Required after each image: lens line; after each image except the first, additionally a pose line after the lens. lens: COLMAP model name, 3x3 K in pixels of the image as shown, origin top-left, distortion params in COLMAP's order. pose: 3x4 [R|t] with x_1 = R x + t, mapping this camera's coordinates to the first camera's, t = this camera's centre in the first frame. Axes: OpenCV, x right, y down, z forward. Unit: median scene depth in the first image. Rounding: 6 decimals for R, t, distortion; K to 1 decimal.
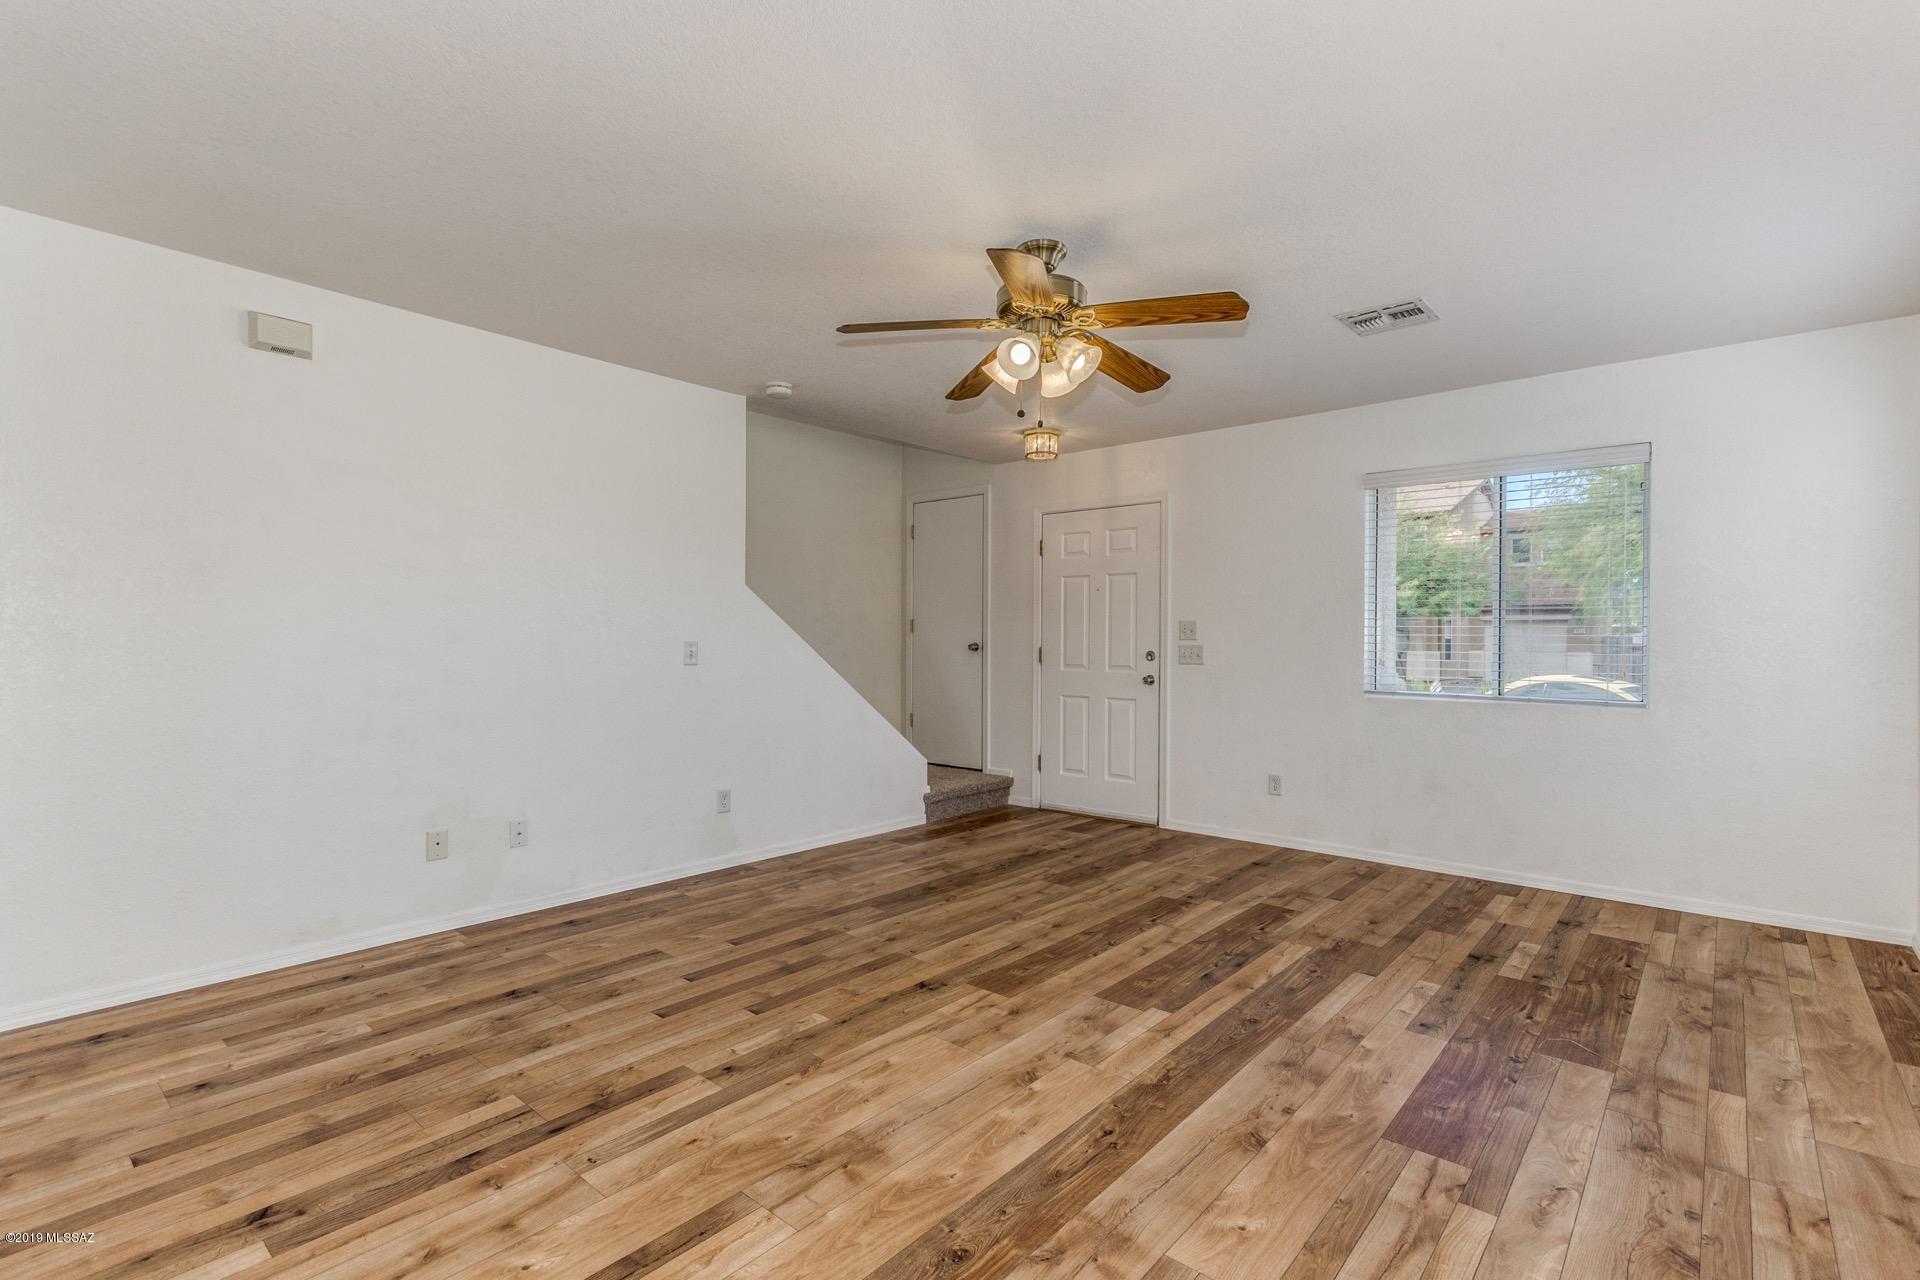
lens RADIAL K [[883.8, 0, 963.0], [0, 883.8, 642.4], [0, 0, 1]] dist [0.007187, 0.000460]
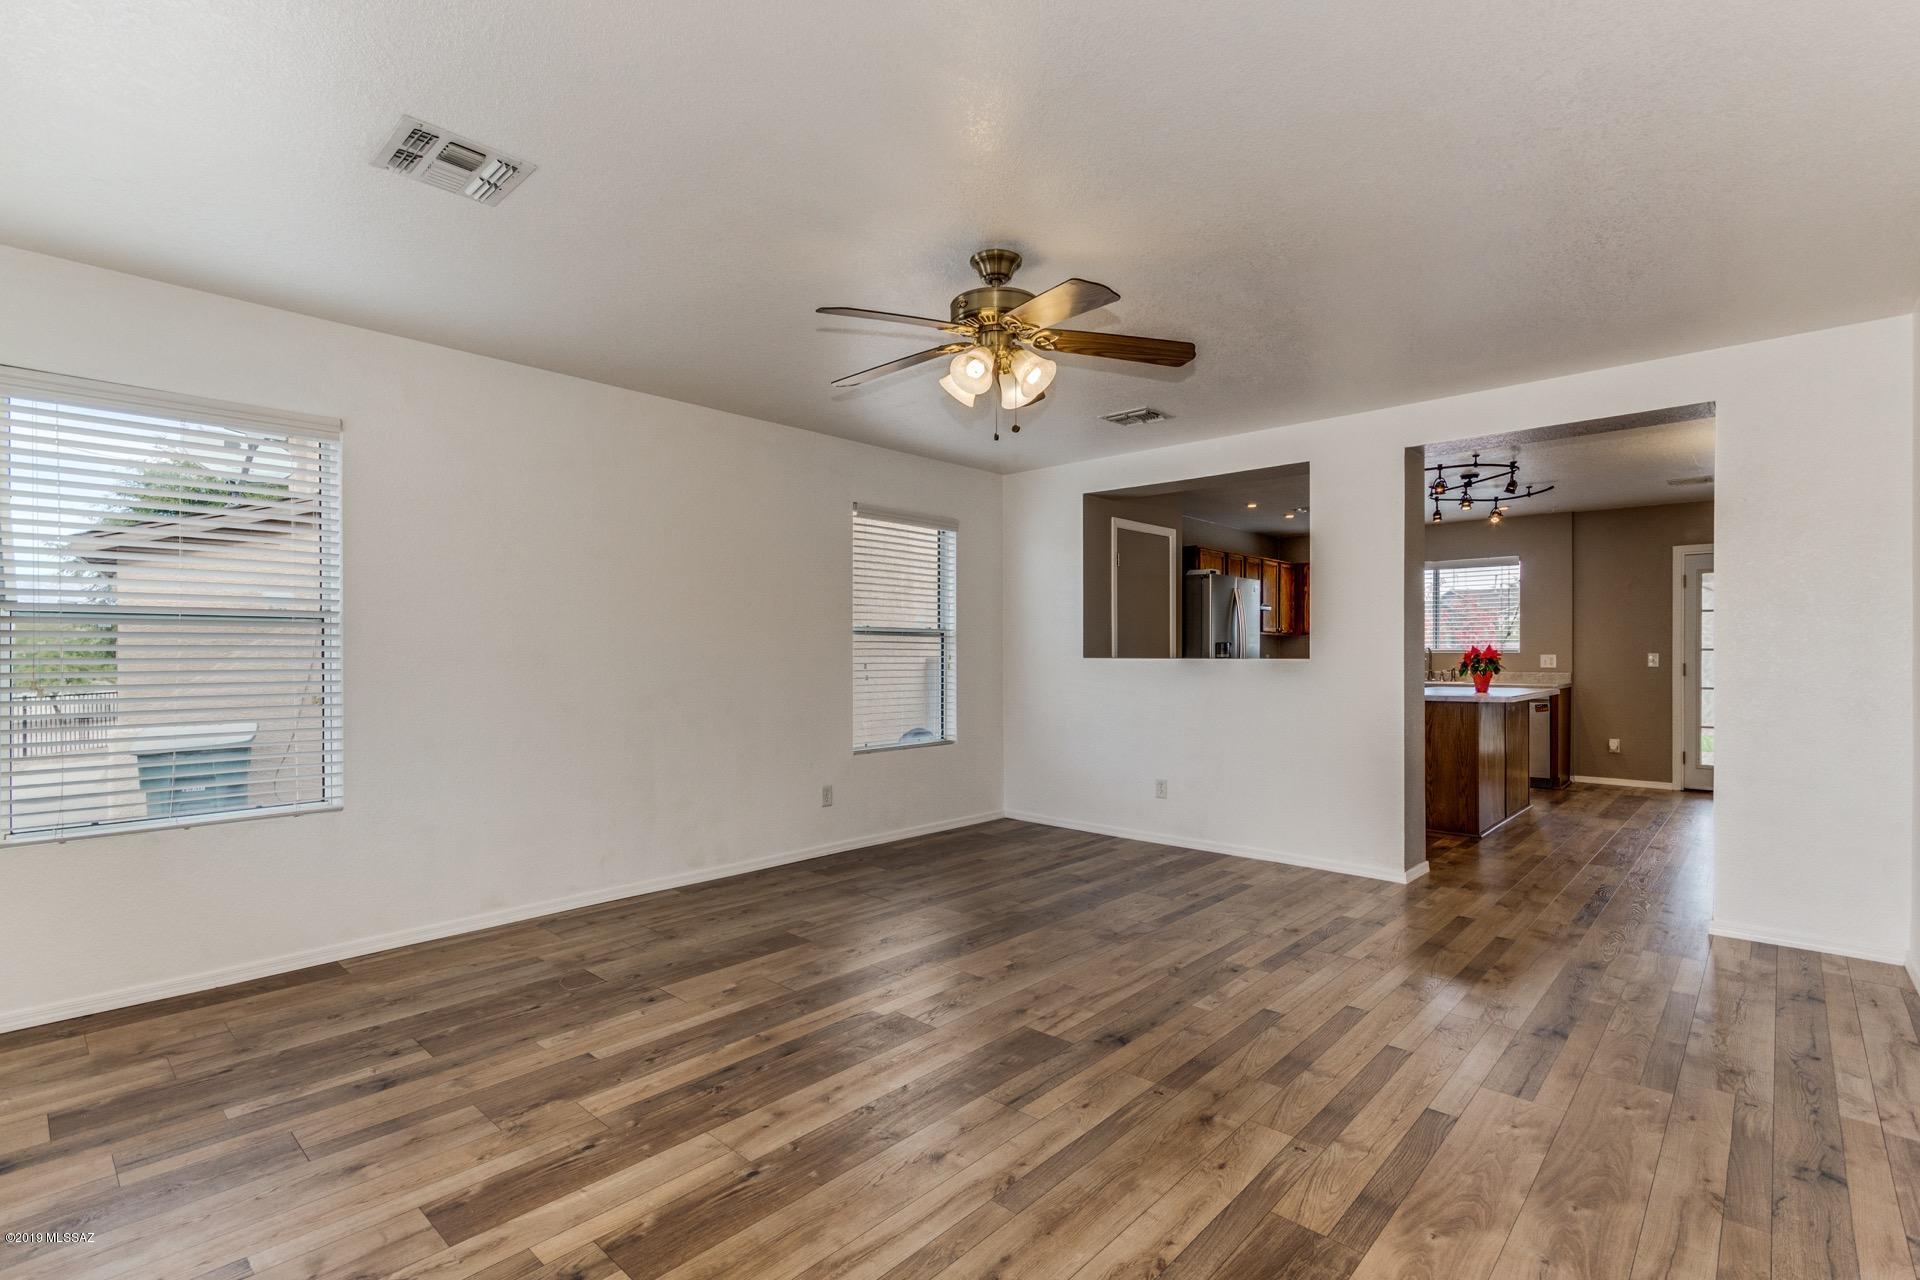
lens RADIAL K [[890.2, 0, 964.1], [0, 890.2, 646.6], [0, 0, 1]] dist [0.009337, -0.000178]
pose [[-0.999555, -0.003332, 0.029643, 0.088864], [-0.003478, 0.999982, -0.004887, -0.005778], [-0.029626, -0.004988, -0.999549, 1.920657]]
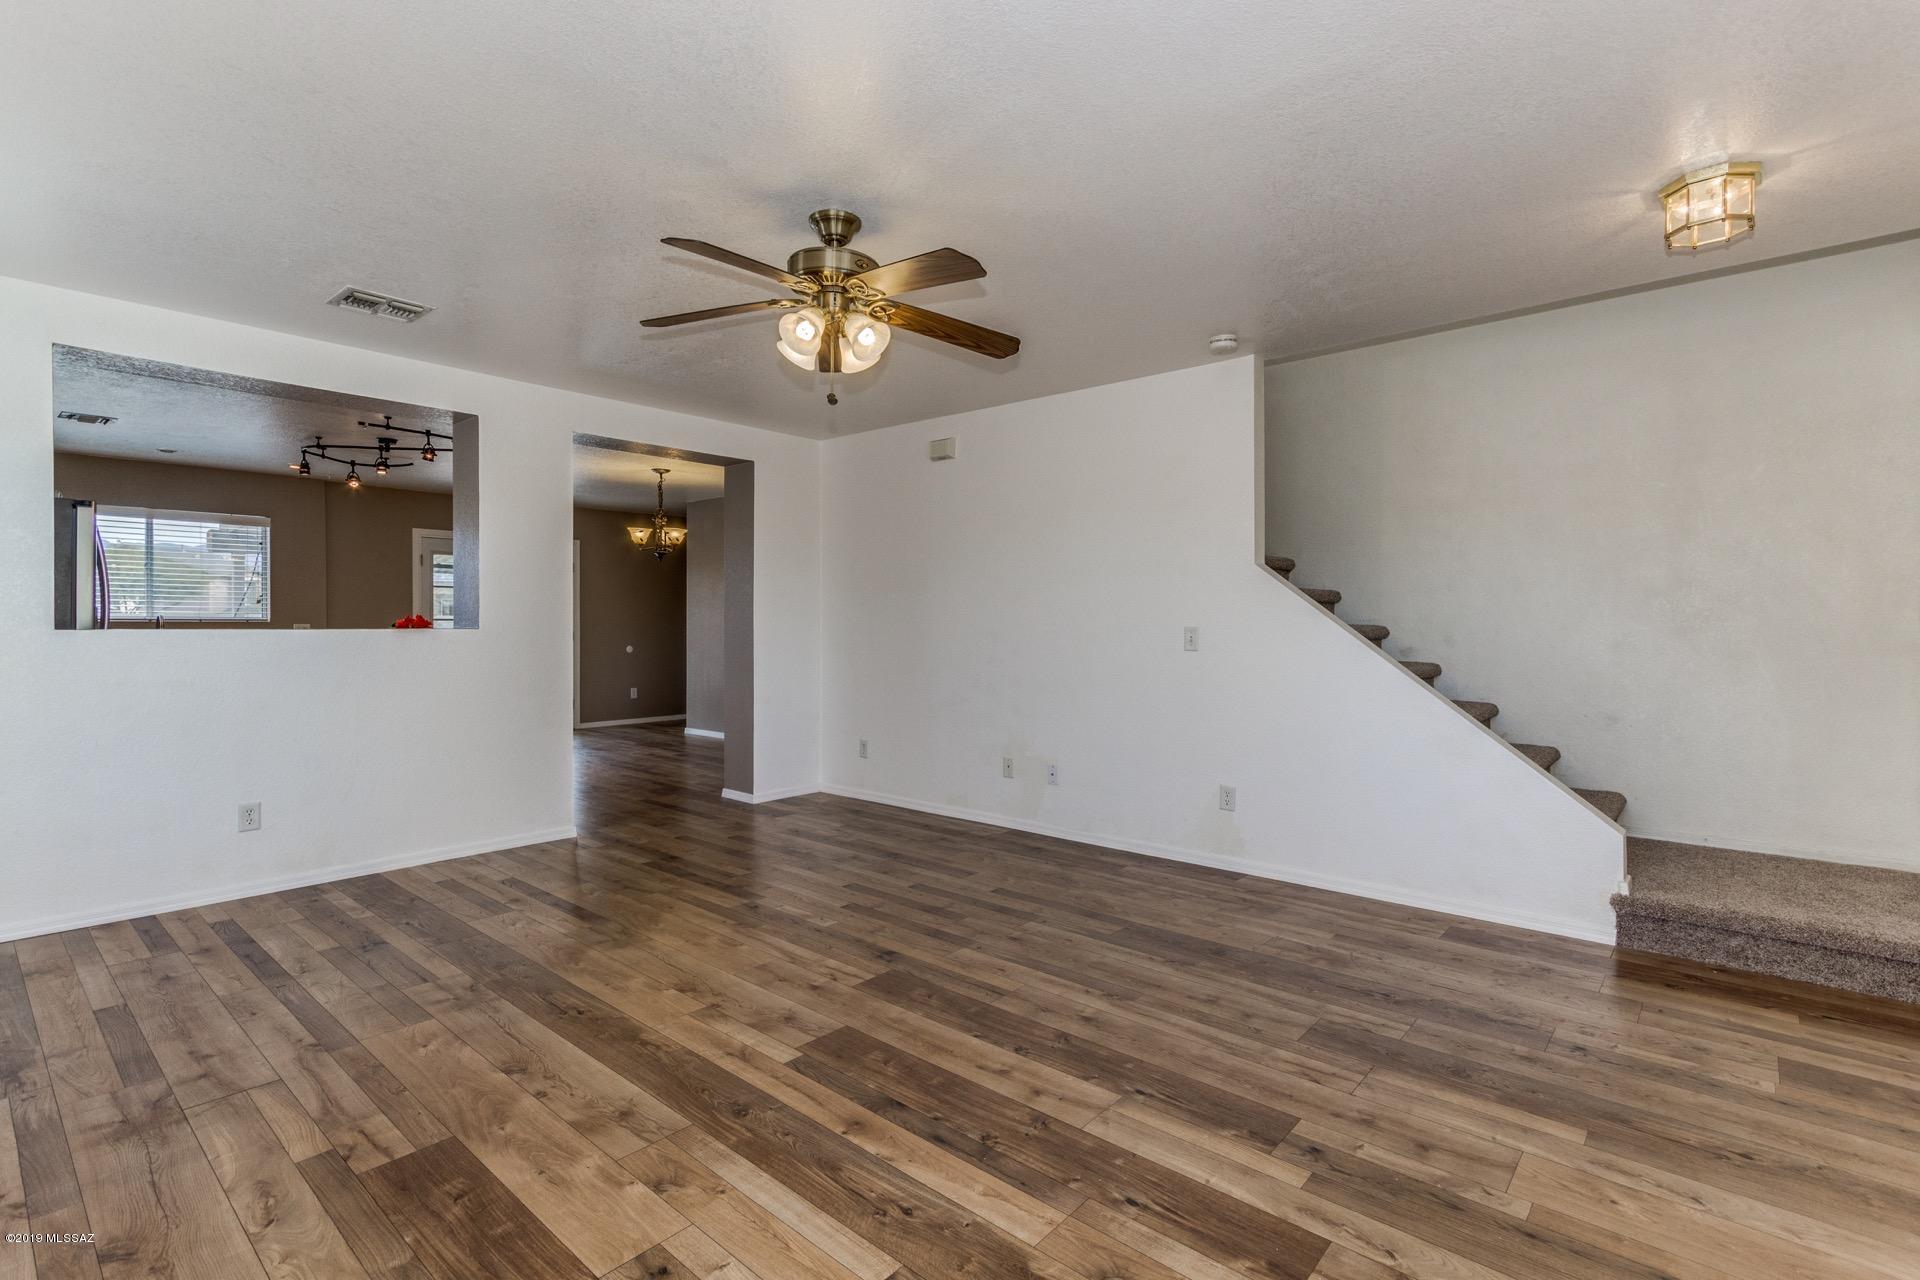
lens RADIAL K [[890.2, 0, 964.1], [0, 890.2, 646.6], [0, 0, 1]] dist [0.009337, -0.000178]
pose [[-0.001885, 0.021914, -0.999758, 1.012315], [-0.003046, 0.999755, 0.021919, -0.000518], [0.999994, 0.003087, -0.001818, 1.096987]]
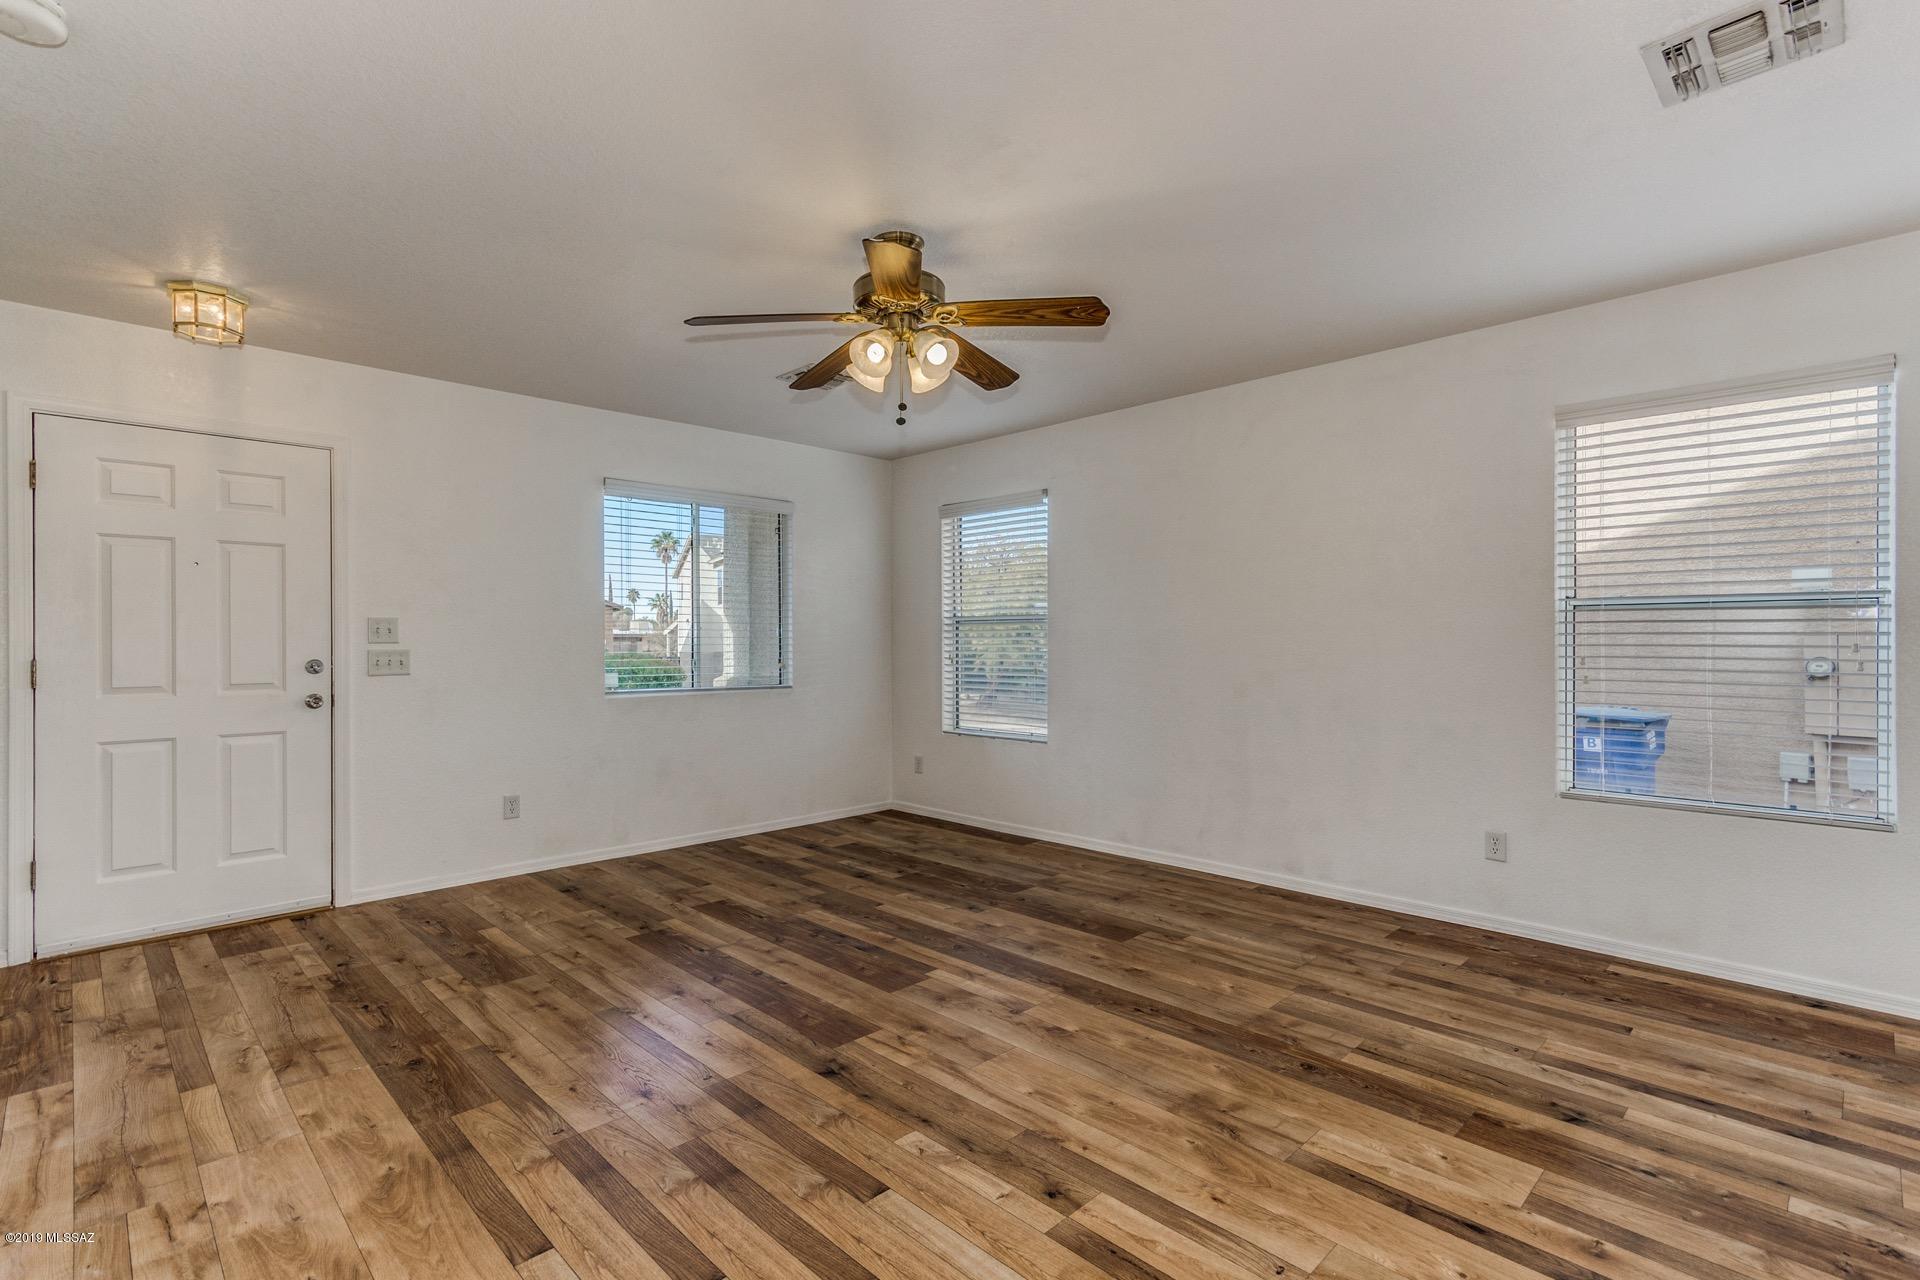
lens RADIAL K [[890.2, 0, 964.1], [0, 890.2, 646.6], [0, 0, 1]] dist [0.009337, -0.000178]
pose [[0.076091, -0.009034, 0.997060, -0.849467], [0.005427, 0.999948, 0.008646, -0.007803], [-0.997086, 0.004753, 0.076137, 0.819293]]
